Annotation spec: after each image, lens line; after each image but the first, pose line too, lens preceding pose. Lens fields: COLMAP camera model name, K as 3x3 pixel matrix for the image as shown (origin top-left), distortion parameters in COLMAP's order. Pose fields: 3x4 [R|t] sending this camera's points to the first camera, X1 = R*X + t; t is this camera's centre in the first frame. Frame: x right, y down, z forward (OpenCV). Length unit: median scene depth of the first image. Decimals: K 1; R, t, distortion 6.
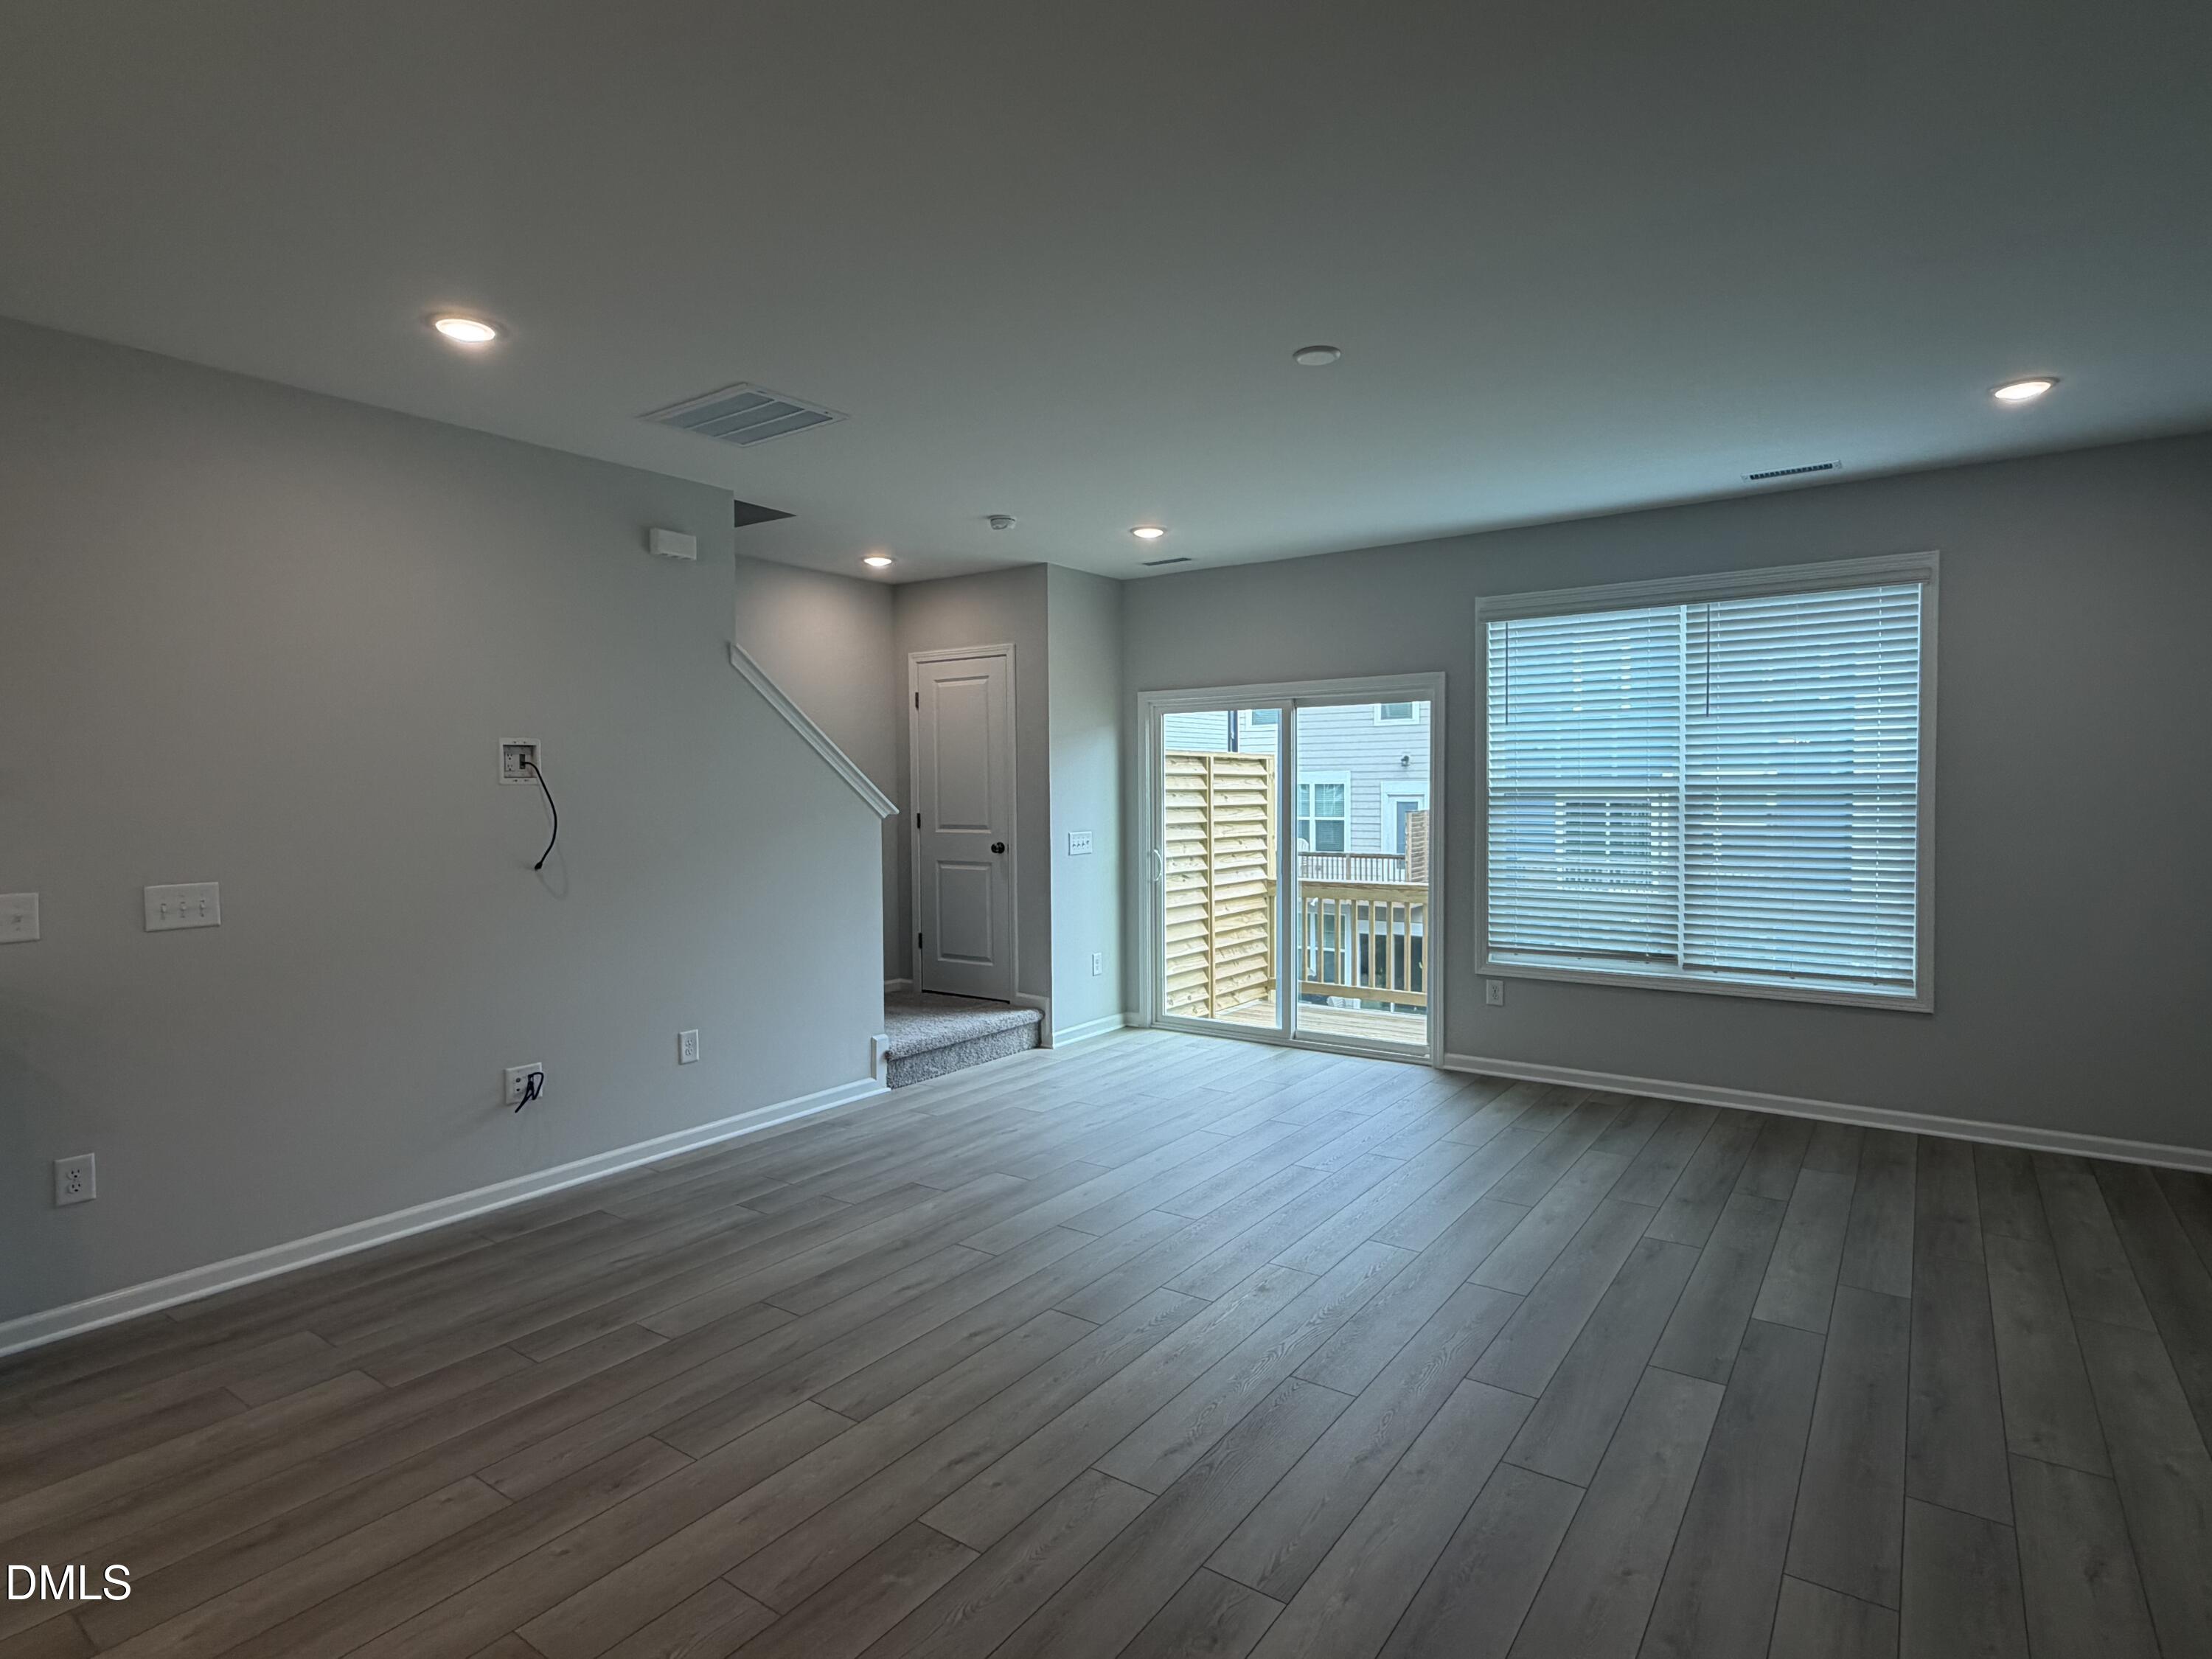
lens RADIAL K [[1161.5, 0, 1106.0], [0, 1161.5, 829.5], [0, 0, 1]] dist [0.002546, 0.000803]
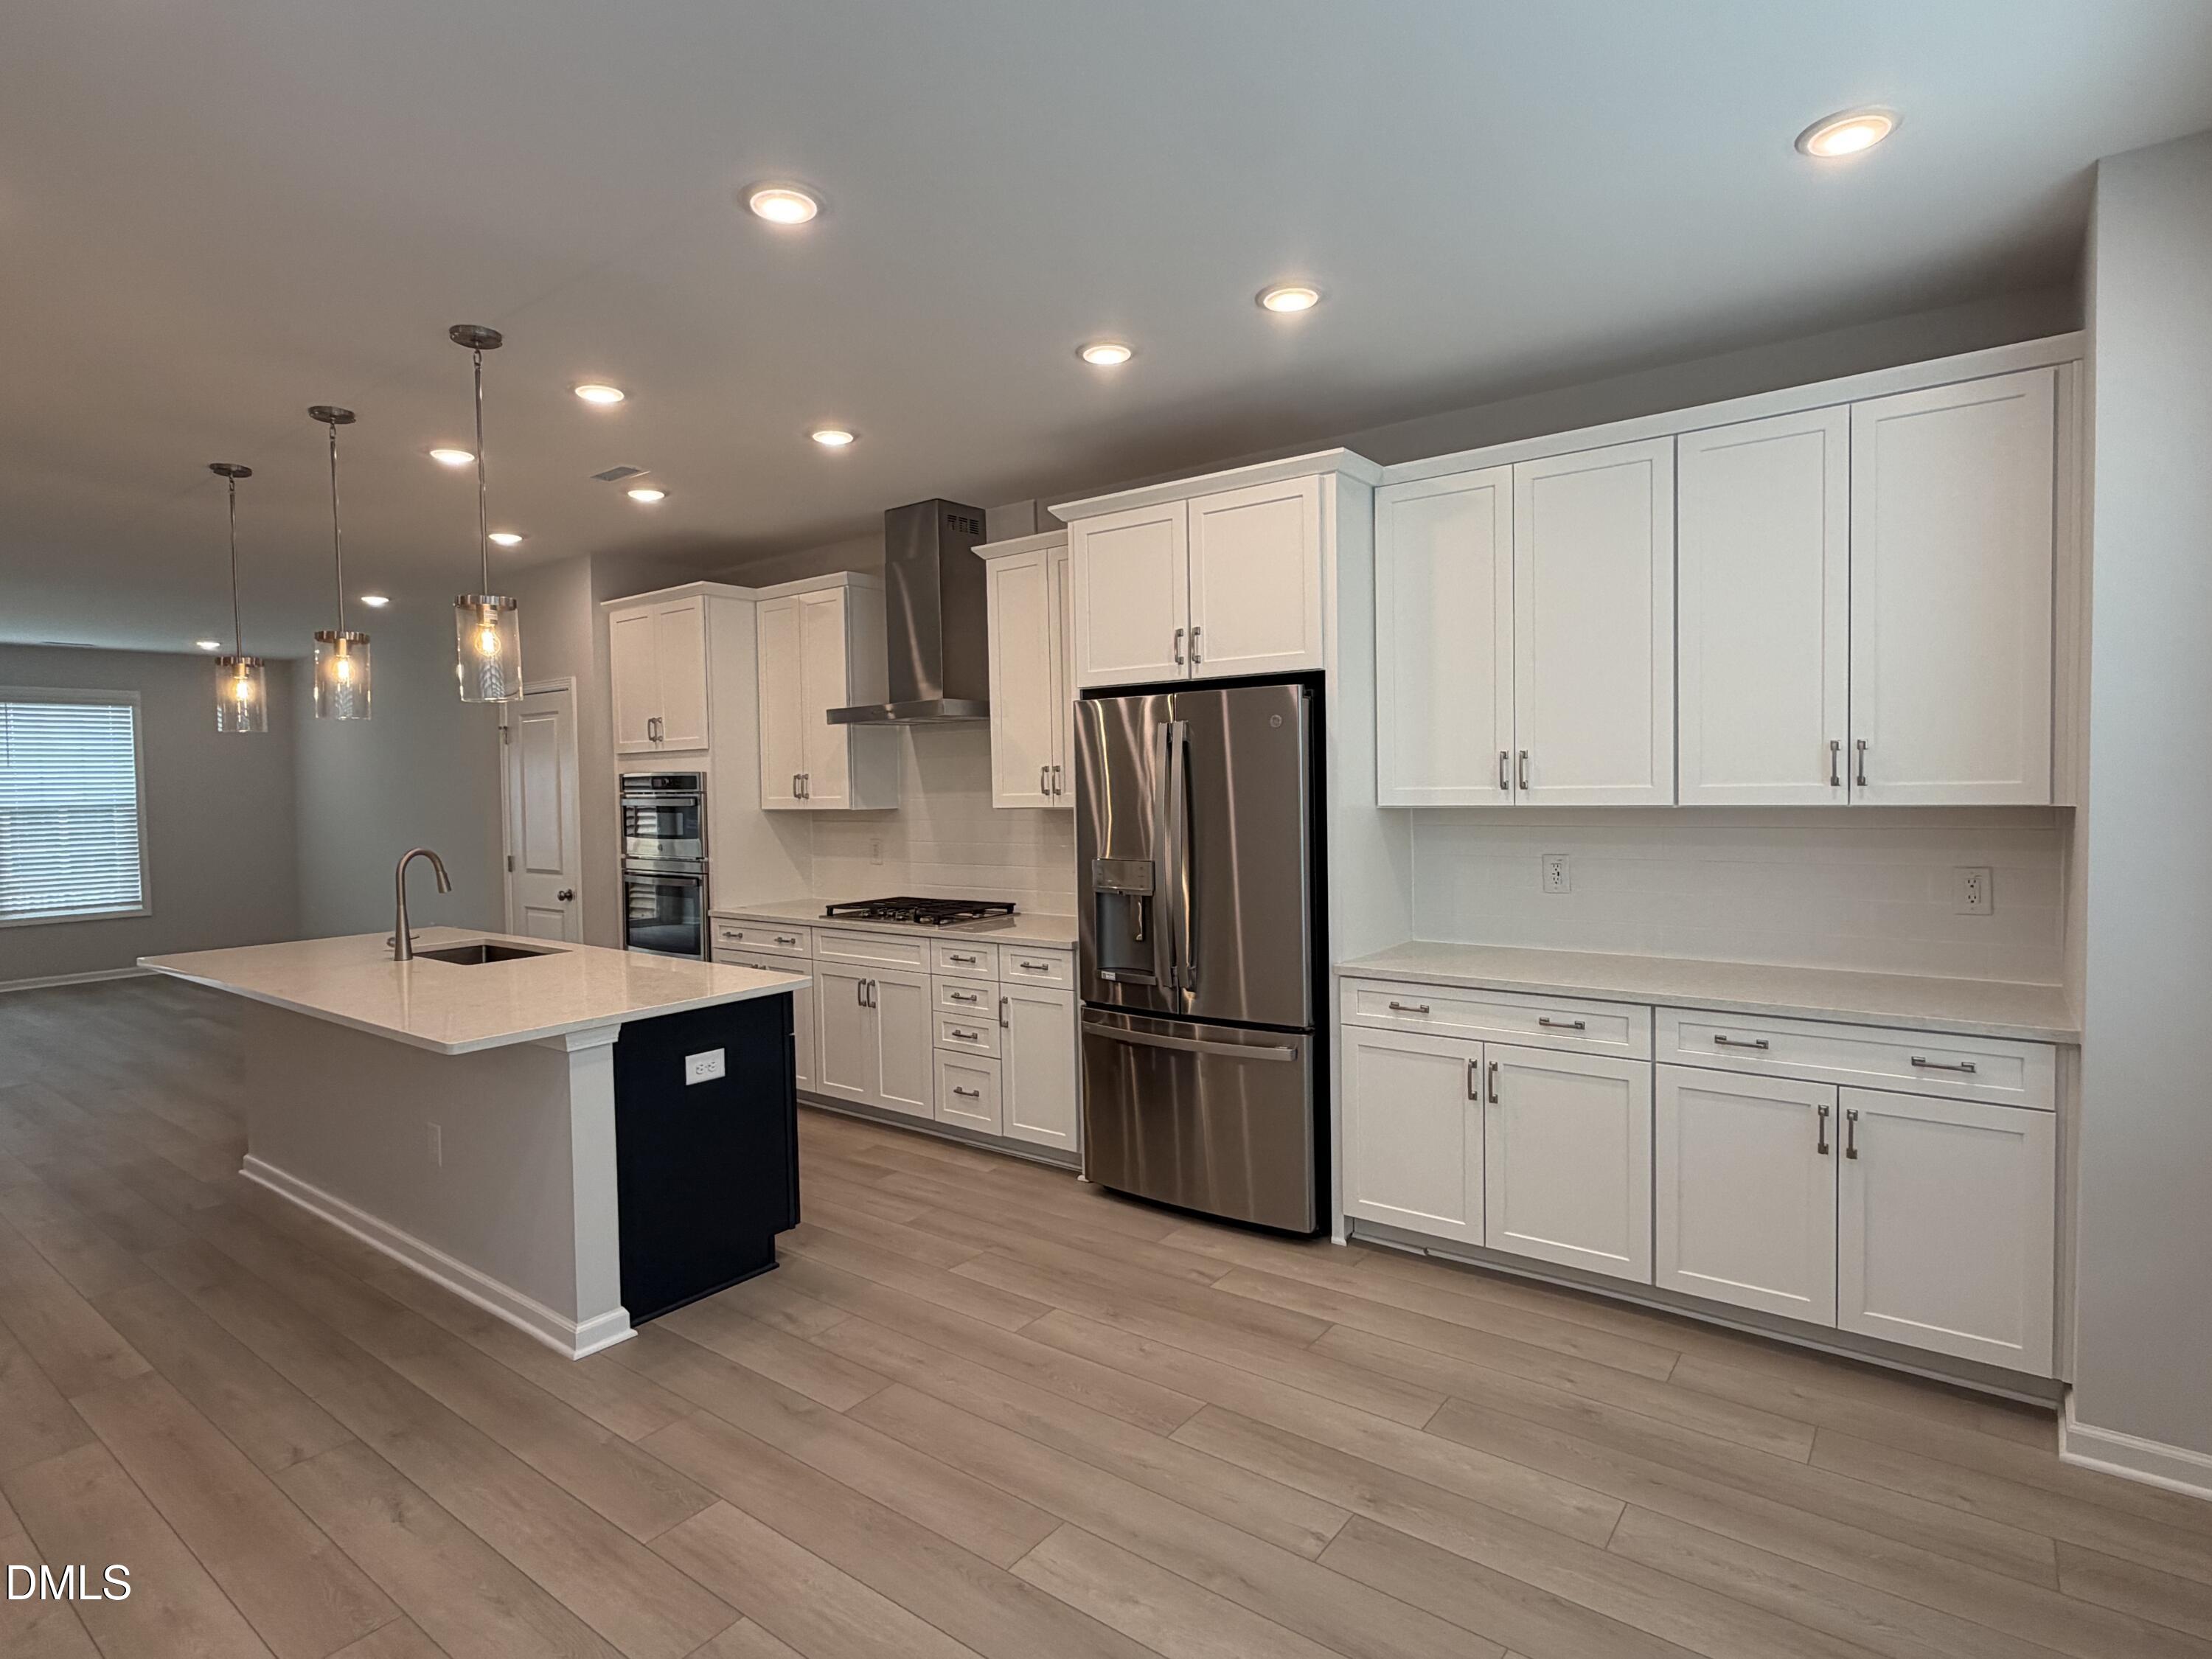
lens RADIAL K [[1161.5, 0, 1106.0], [0, 1161.5, 829.5], [0, 0, 1]] dist [0.002546, 0.000803]
pose [[0.028377, -0.031340, 0.999106, -1.648726], [0.058713, 0.997835, 0.029632, 0.056944], [-0.997872, 0.057820, 0.030155, -0.962335]]
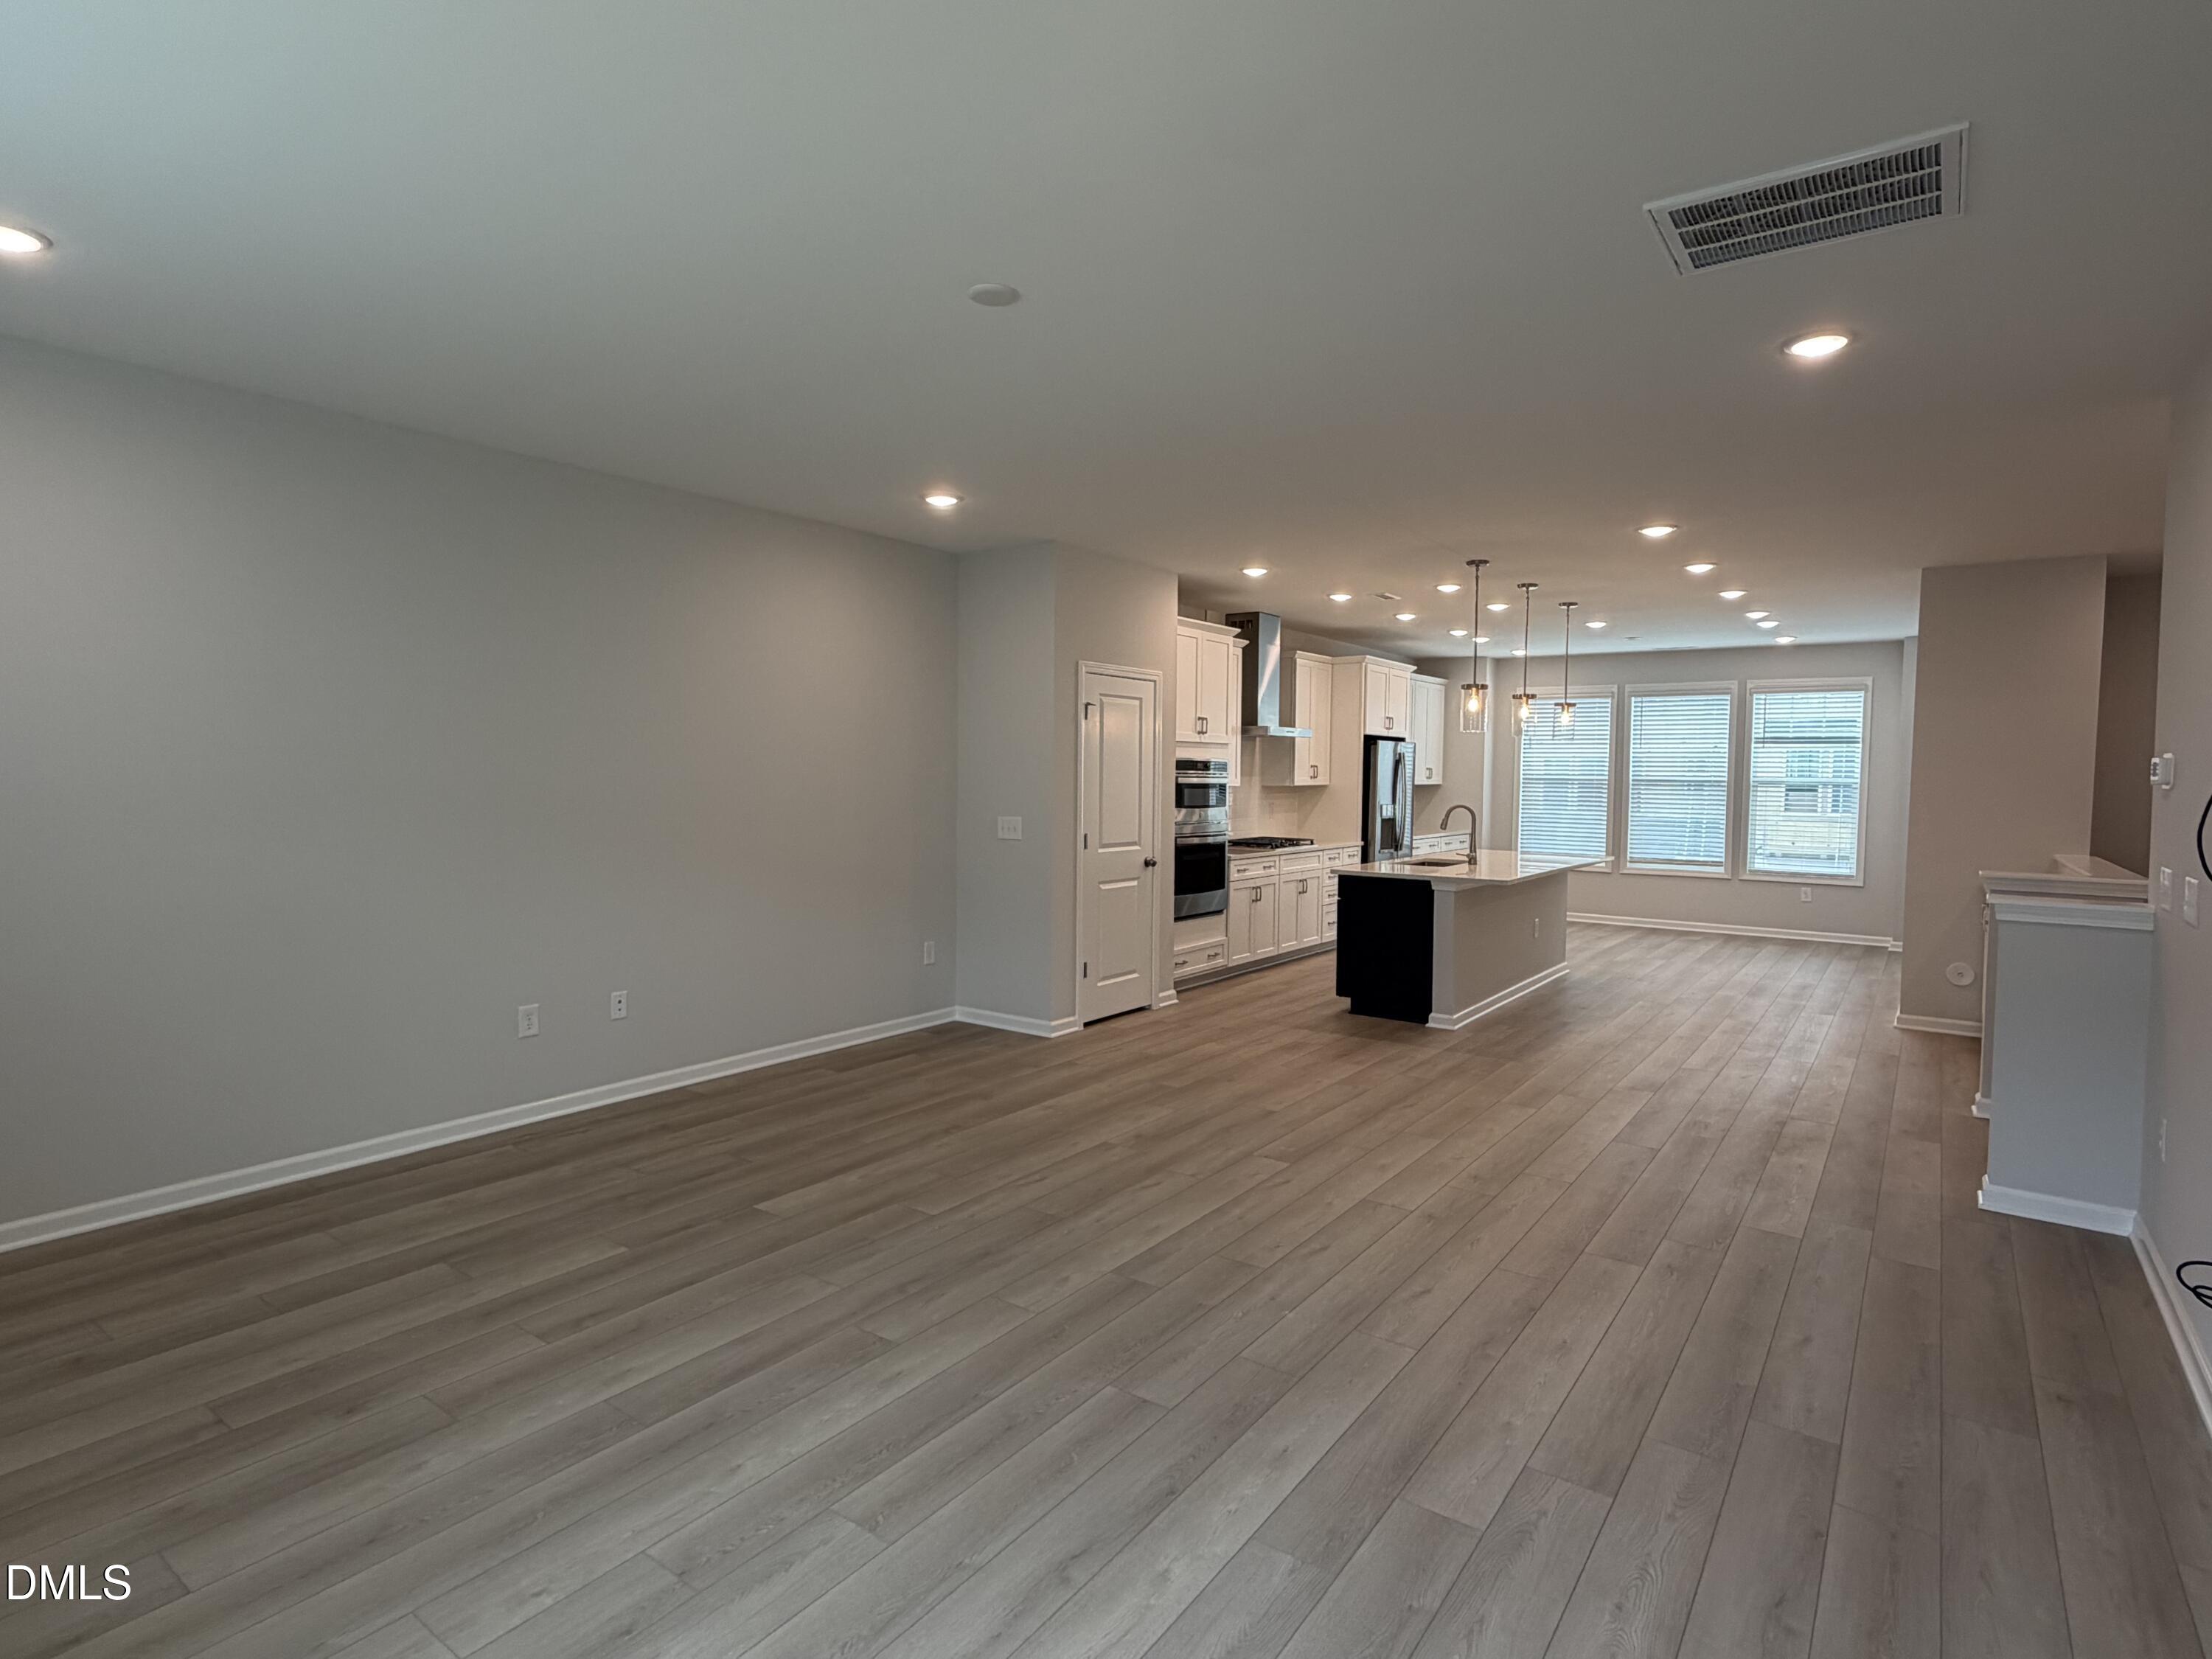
lens RADIAL K [[1120.0, 0, 1106.0], [0, 1120.0, 829.5], [0, 0, 1]] dist [0.002086, 0.000006]
pose [[-0.999958, -0.000694, 0.009138, 0.076376], [0.000145, 0.995799, 0.091570, -0.066030], [-0.009163, 0.091567, -0.995757, 1.714548]]
